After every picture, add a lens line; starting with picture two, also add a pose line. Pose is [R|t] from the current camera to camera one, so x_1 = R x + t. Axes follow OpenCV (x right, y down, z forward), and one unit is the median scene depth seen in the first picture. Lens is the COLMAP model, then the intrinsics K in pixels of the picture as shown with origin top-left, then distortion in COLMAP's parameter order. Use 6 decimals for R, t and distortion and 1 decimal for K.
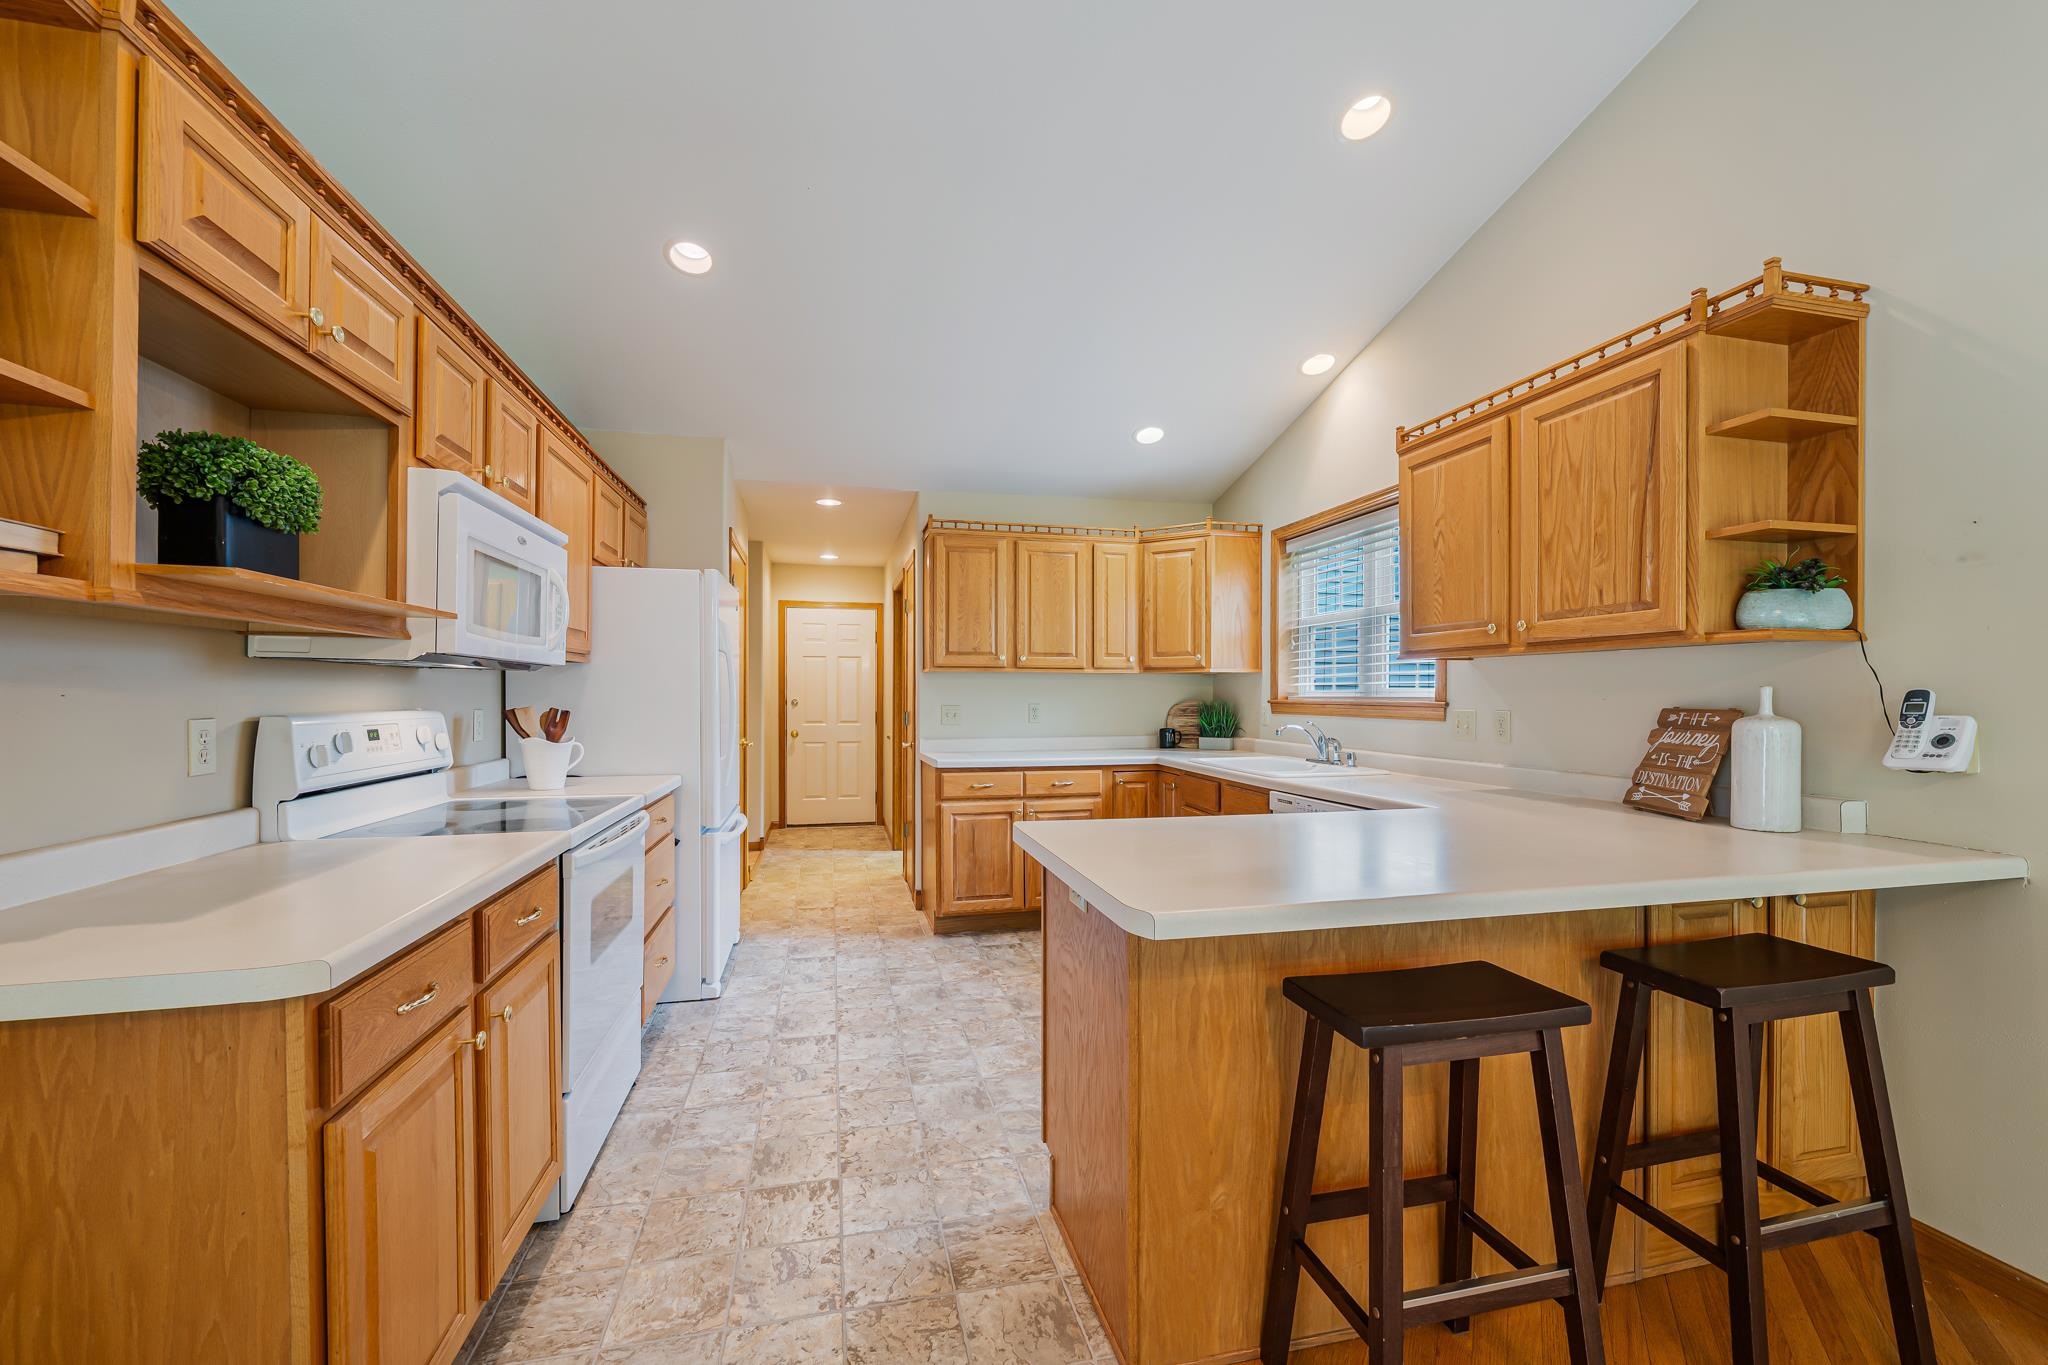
lens RADIAL K [[813.0, 0, 1022.1], [0, 813.0, 698.1], [0, 0, 1]] dist [-0.003777, -0.000357]
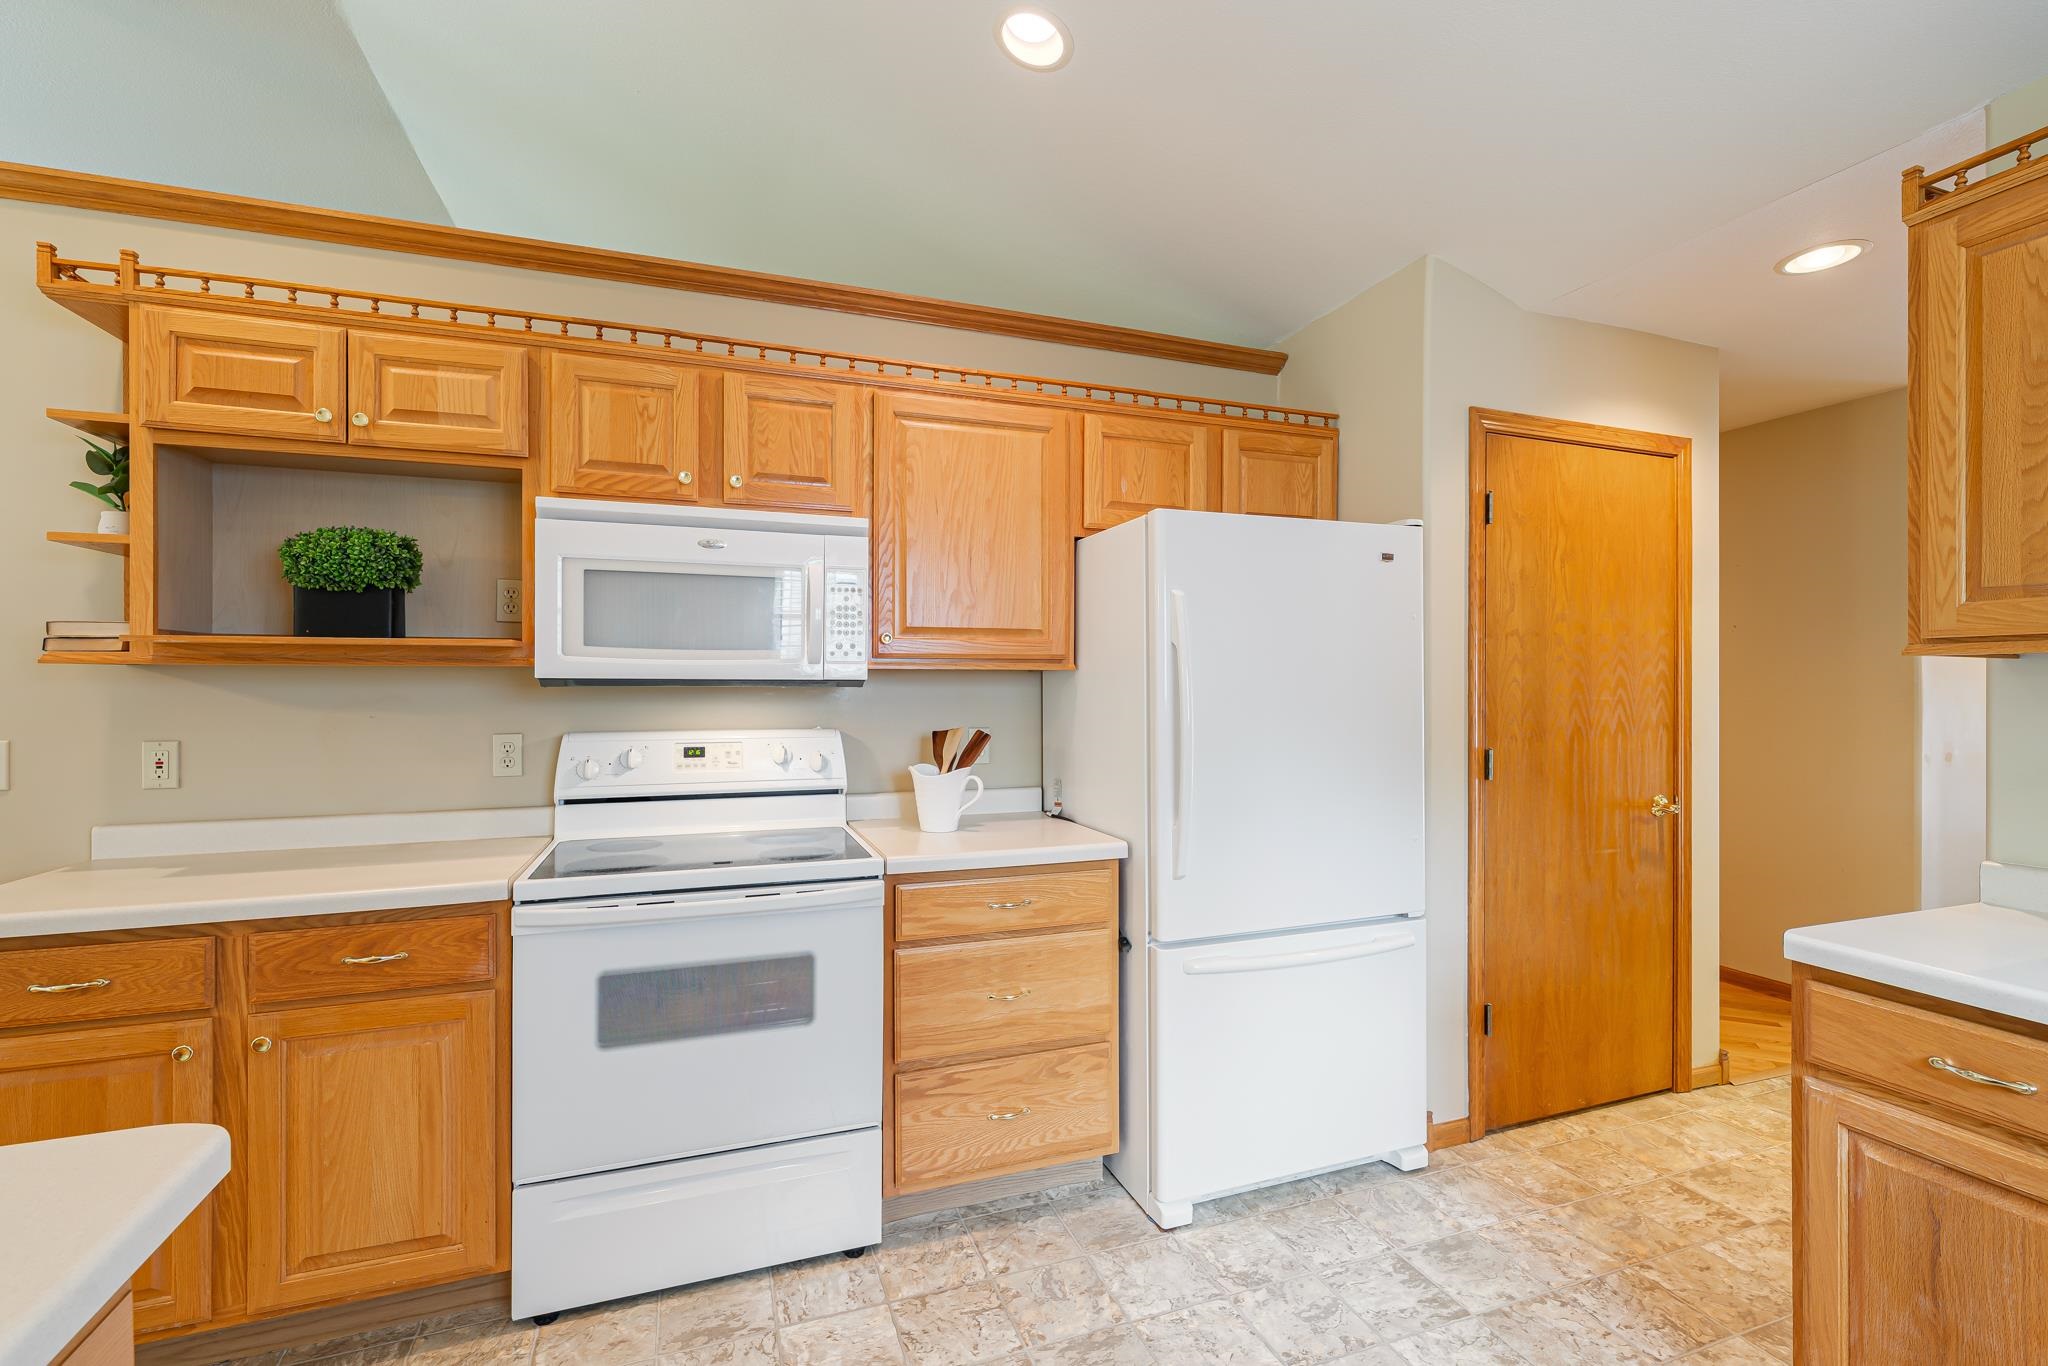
lens RADIAL K [[888.9, 0, 1024.0], [0, 888.9, 683.0], [0, 0, 1]] dist [0.001258, -0.000042]
pose [[0.118639, -0.009349, -0.992893, 0.413334], [-0.003765, 0.999944, -0.009865, -0.035839], [0.992930, 0.004908, 0.118597, 1.298215]]
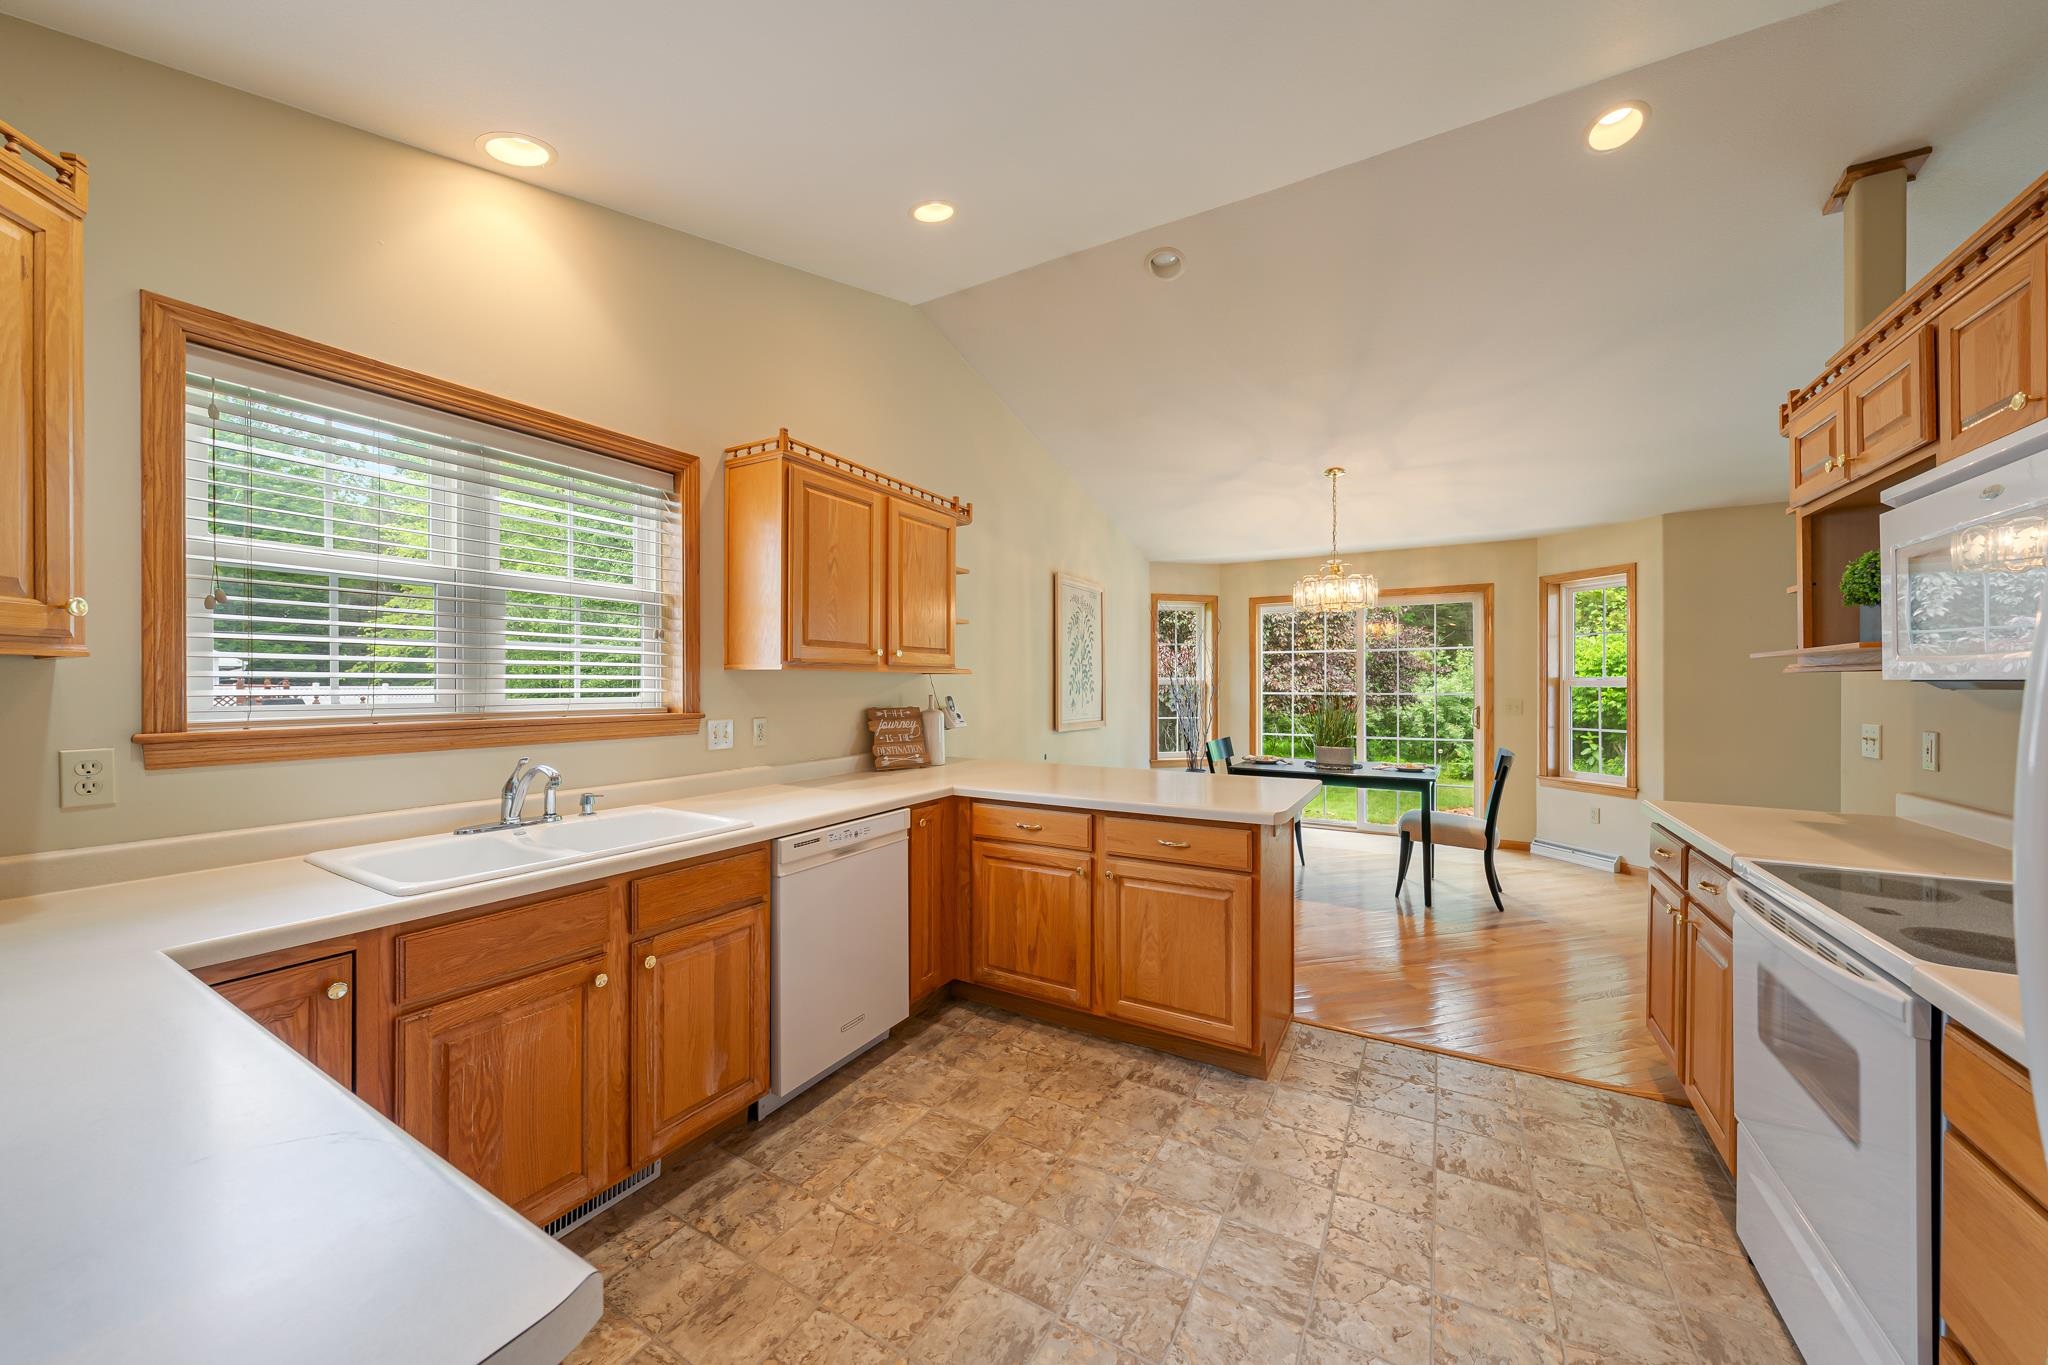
lens RADIAL K [[721.4, 0, 1030.6], [0, 721.4, 680.5], [0, 0, 1]] dist [0.000913, -0.000128]
pose [[-0.730142, 0.000136, 0.683296, -0.484838], [0.000329, 1.000000, 0.000153, -0.049273], [-0.683296, 0.000336, -0.730142, 2.054743]]
